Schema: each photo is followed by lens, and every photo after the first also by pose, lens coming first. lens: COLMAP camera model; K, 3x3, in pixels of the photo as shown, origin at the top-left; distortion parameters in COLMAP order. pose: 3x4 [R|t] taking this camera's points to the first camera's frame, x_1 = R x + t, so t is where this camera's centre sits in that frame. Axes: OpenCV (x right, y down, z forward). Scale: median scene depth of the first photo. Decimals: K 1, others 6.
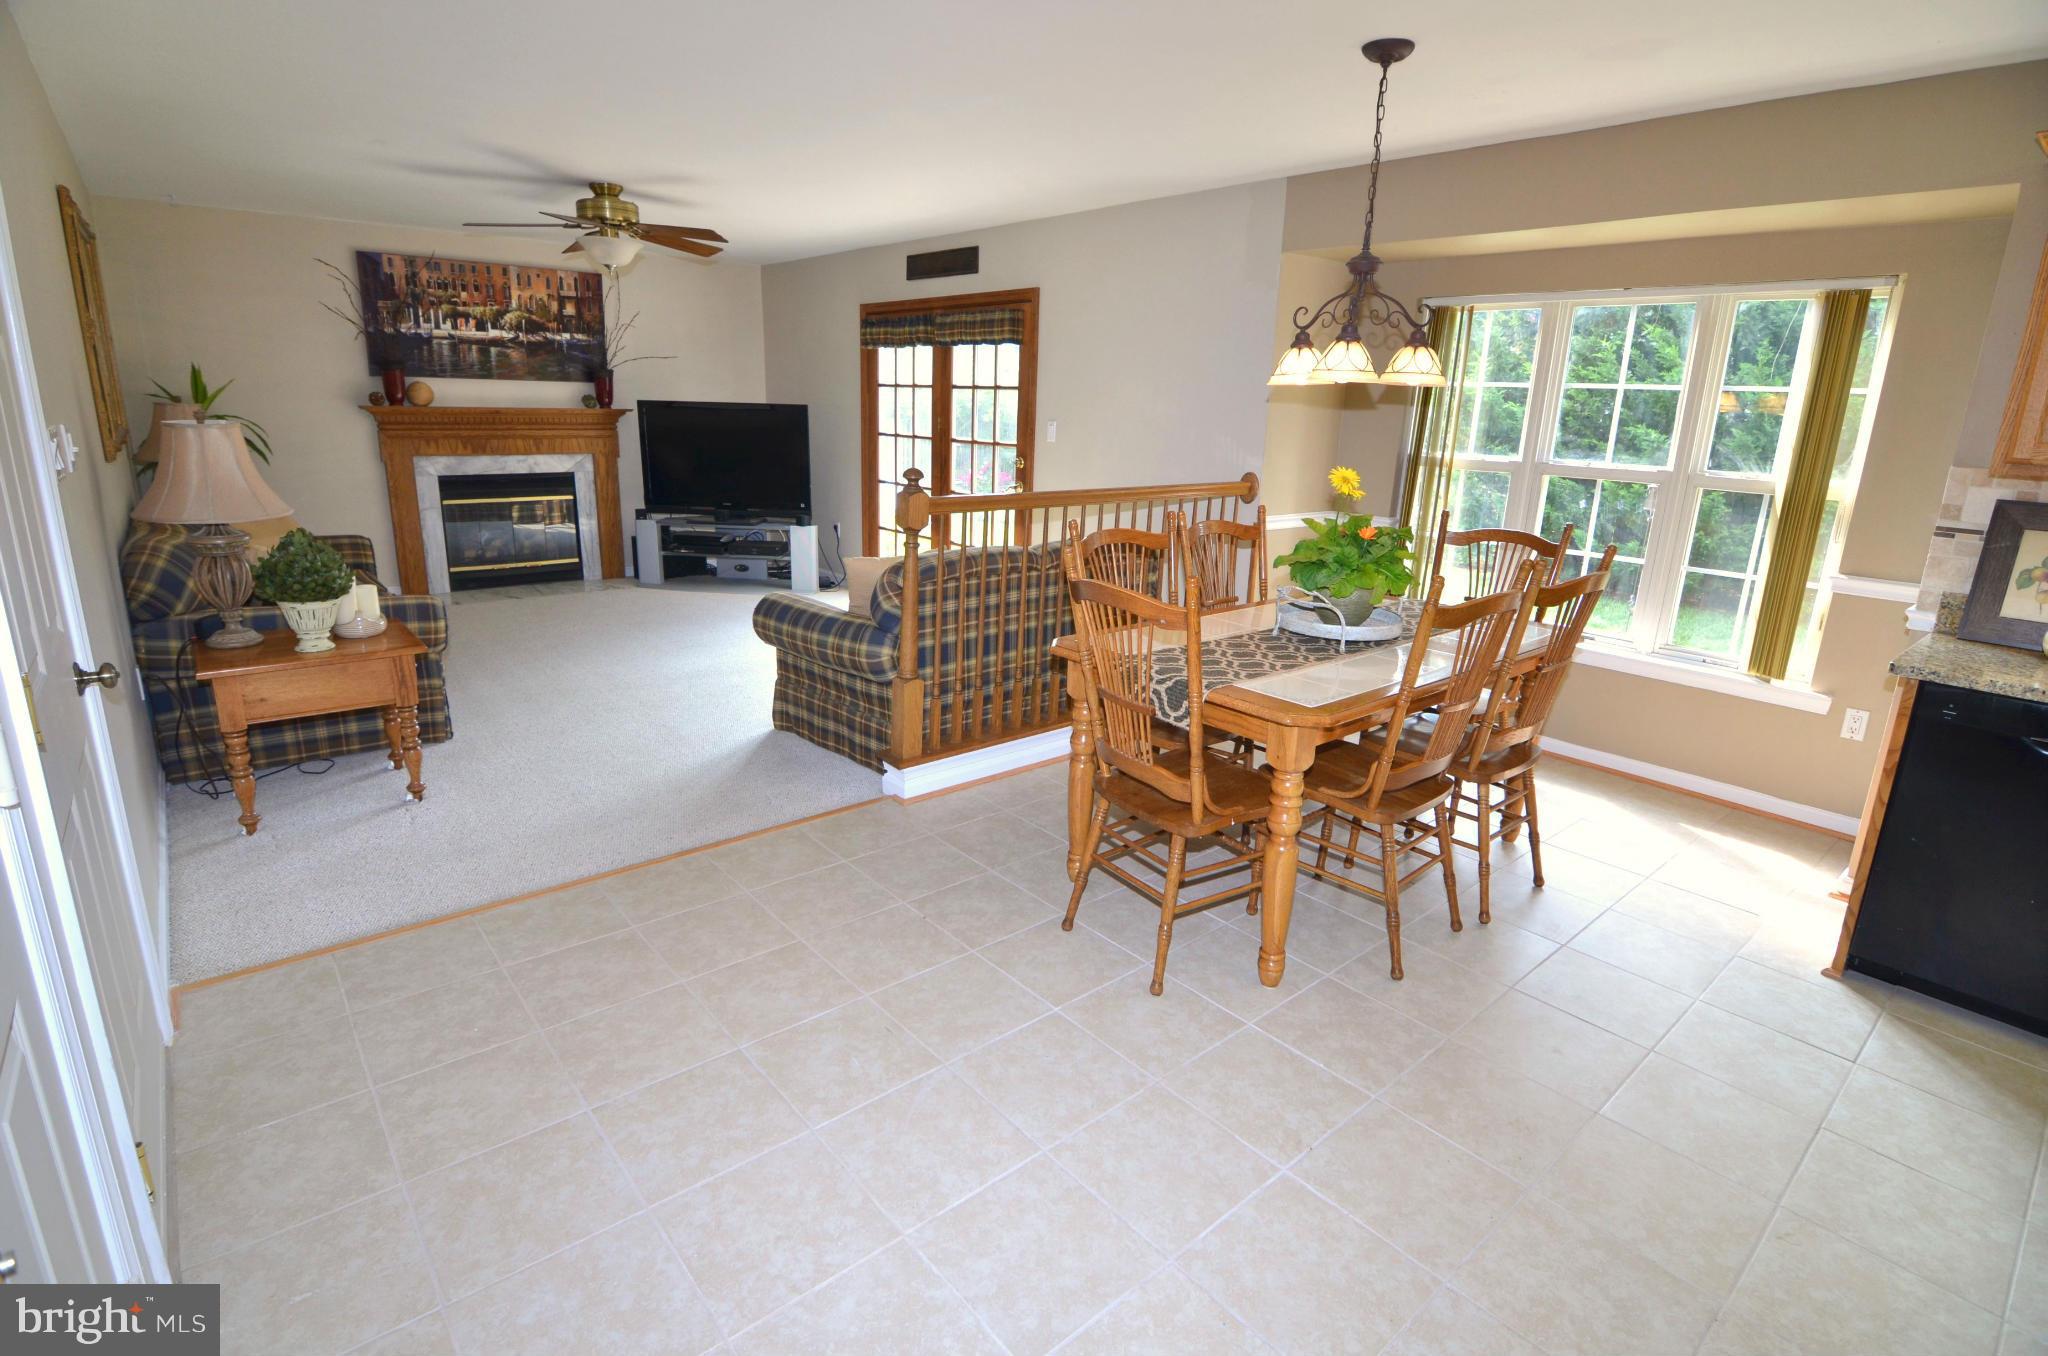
lens RADIAL K [[990.8, 0, 1024.5], [0, 990.8, 662.2], [0, 0, 1]] dist [-0.008228, -0.000373]
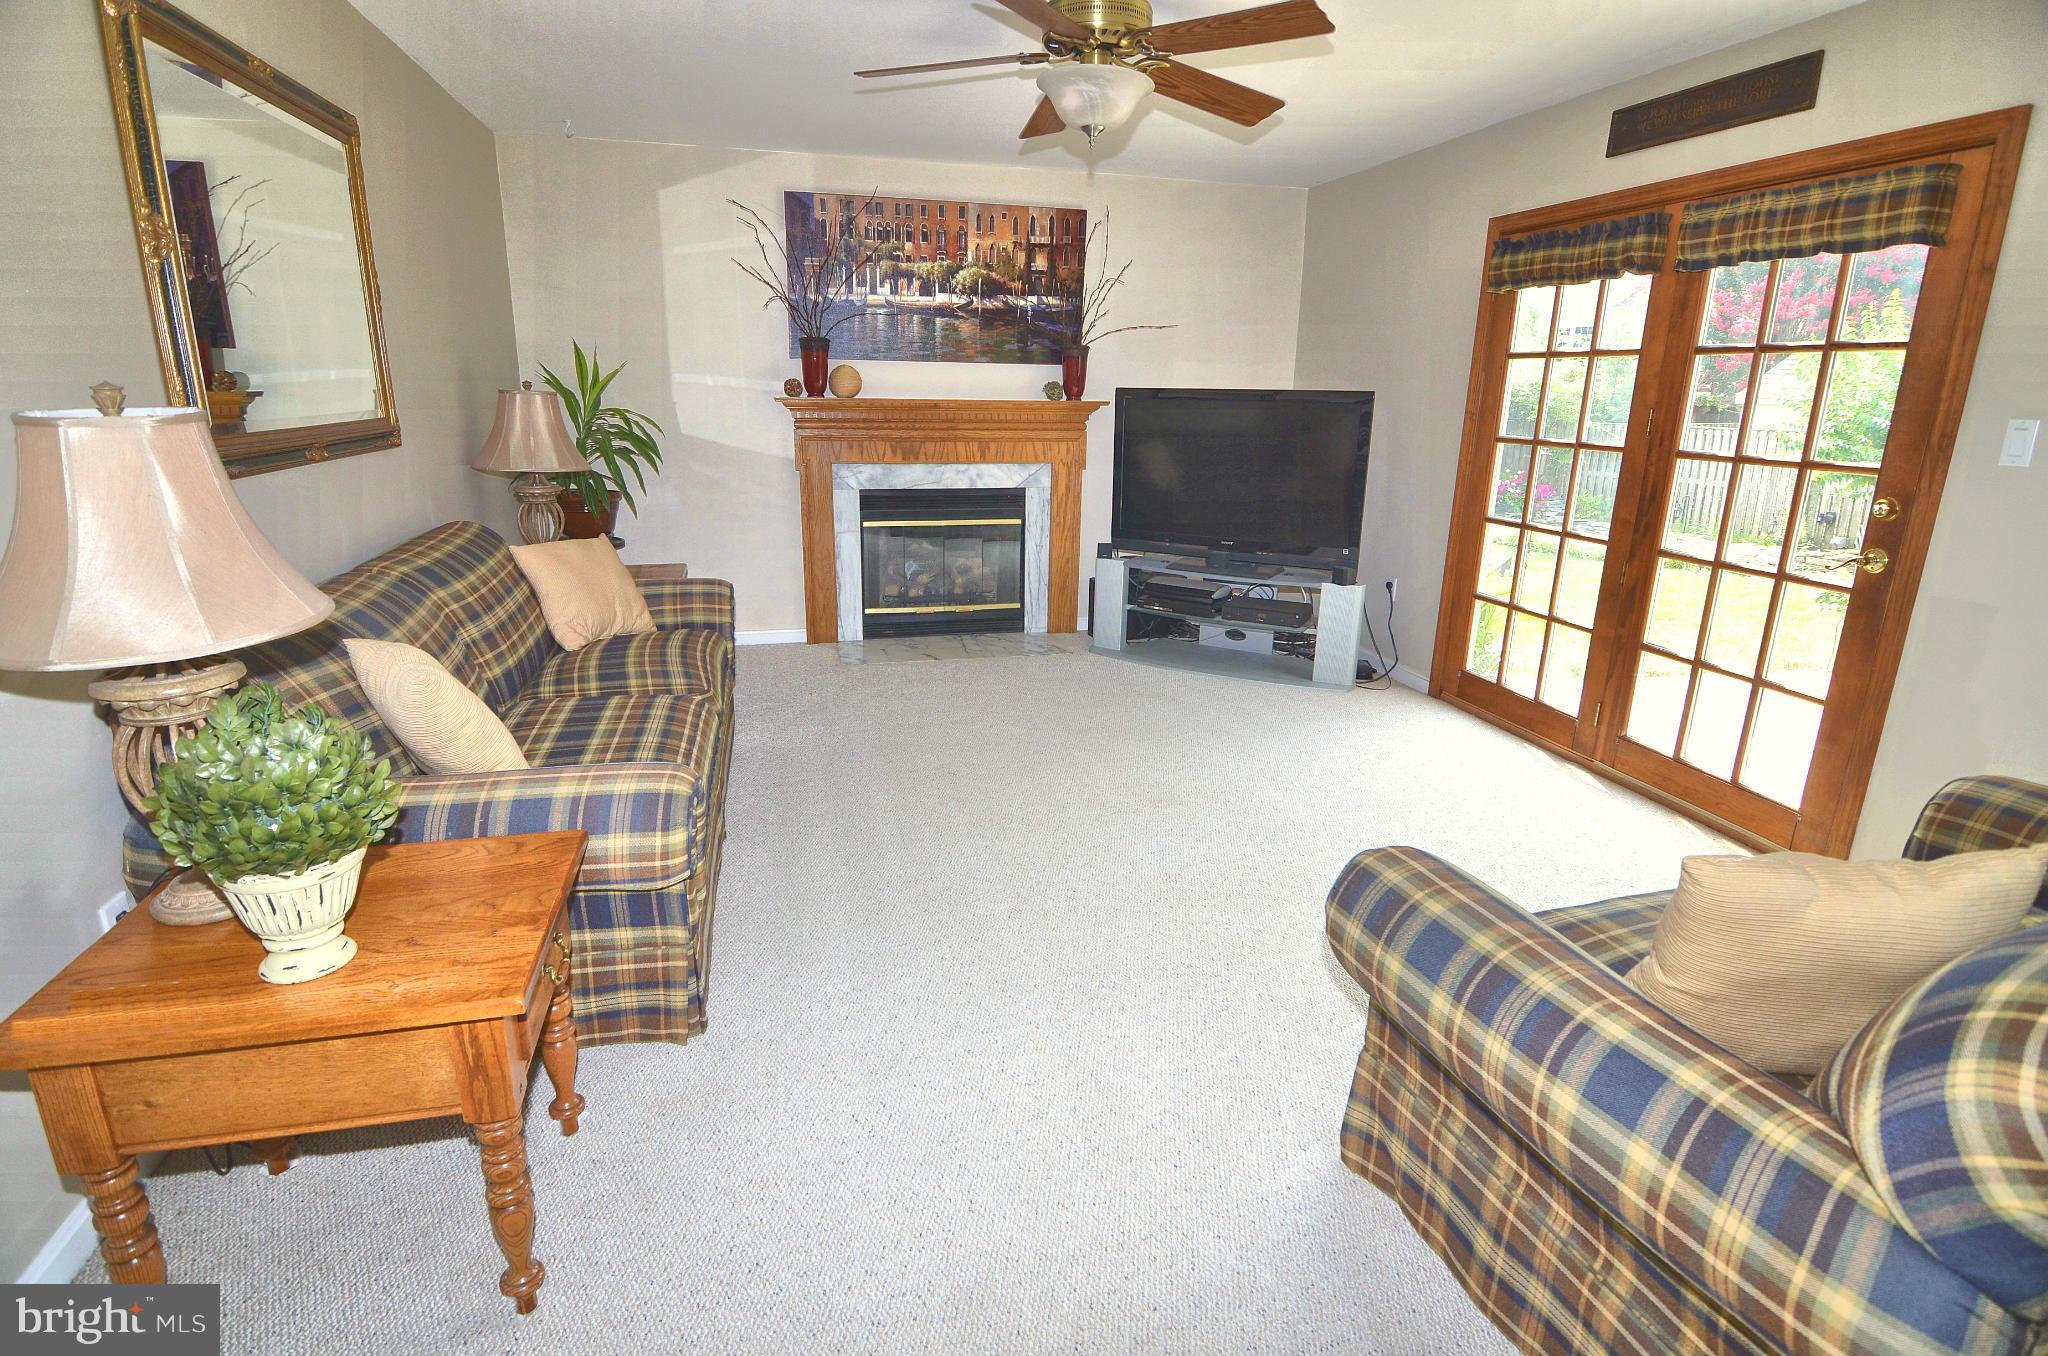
lens RADIAL K [[1049.9, 0, 1023.0], [0, 1049.9, 673.9], [0, 0, 1]] dist [-0.002820, -0.002735]
pose [[0.900742, 0.101101, -0.422425, -0.124264], [-0.101060, 0.994625, 0.022555, -0.078650], [0.422435, 0.022374, 0.906117, 0.323474]]
